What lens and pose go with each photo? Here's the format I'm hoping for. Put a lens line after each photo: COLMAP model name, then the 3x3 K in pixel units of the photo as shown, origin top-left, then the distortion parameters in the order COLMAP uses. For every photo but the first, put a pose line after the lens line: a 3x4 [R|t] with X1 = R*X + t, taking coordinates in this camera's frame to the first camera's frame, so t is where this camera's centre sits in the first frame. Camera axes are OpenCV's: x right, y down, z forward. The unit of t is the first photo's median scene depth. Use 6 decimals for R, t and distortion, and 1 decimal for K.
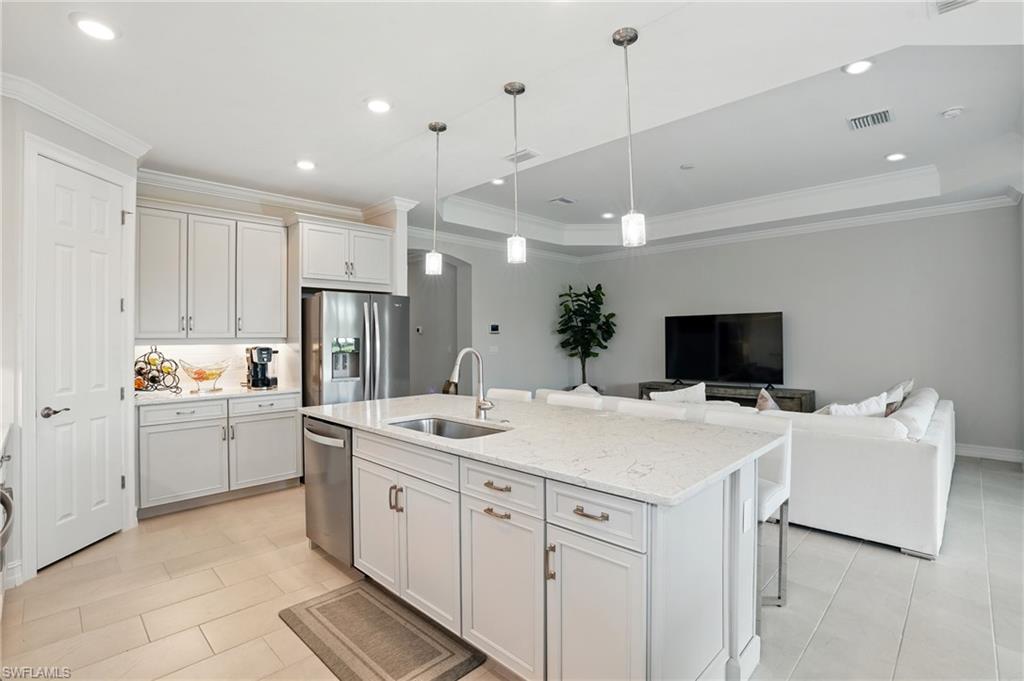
lens RADIAL K [[488.7, 0, 506.4], [0, 488.7, 336.2], [0, 0, 1]] dist [-0.040253, 0.009336]
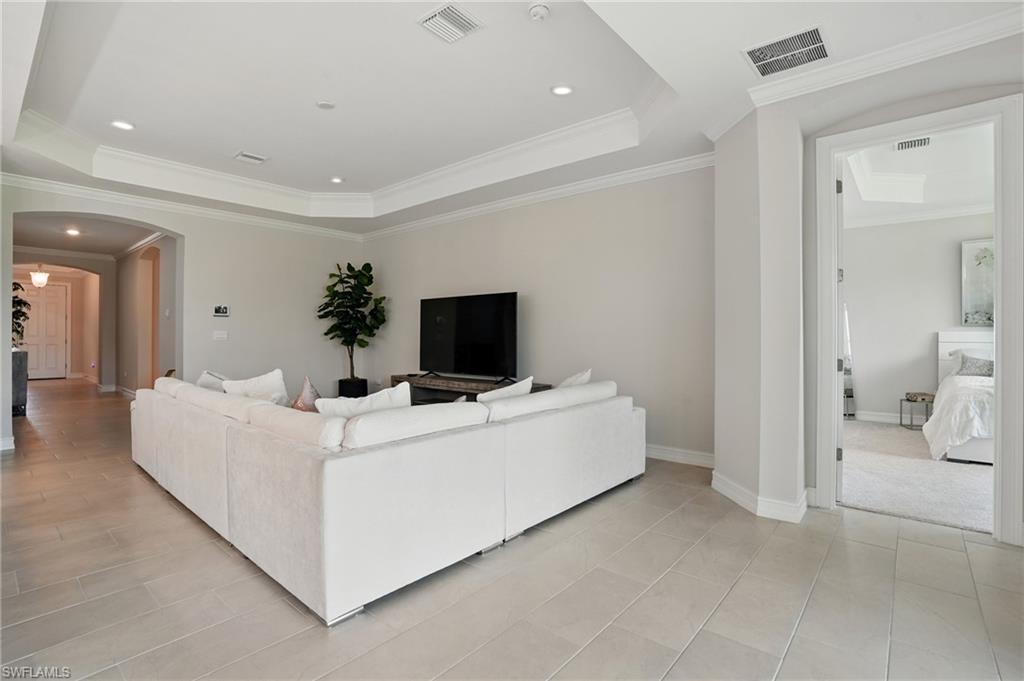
lens RADIAL K [[488.7, 0, 510.2], [0, 488.7, 340.6], [0, 0, 1]] dist [-0.040253, 0.009336]
pose [[0.998717, 0.012288, 0.049130, 0.726162], [-0.012789, 0.999869, 0.009887, 0.036668], [-0.049002, -0.010502, 0.998743, 0.198895]]
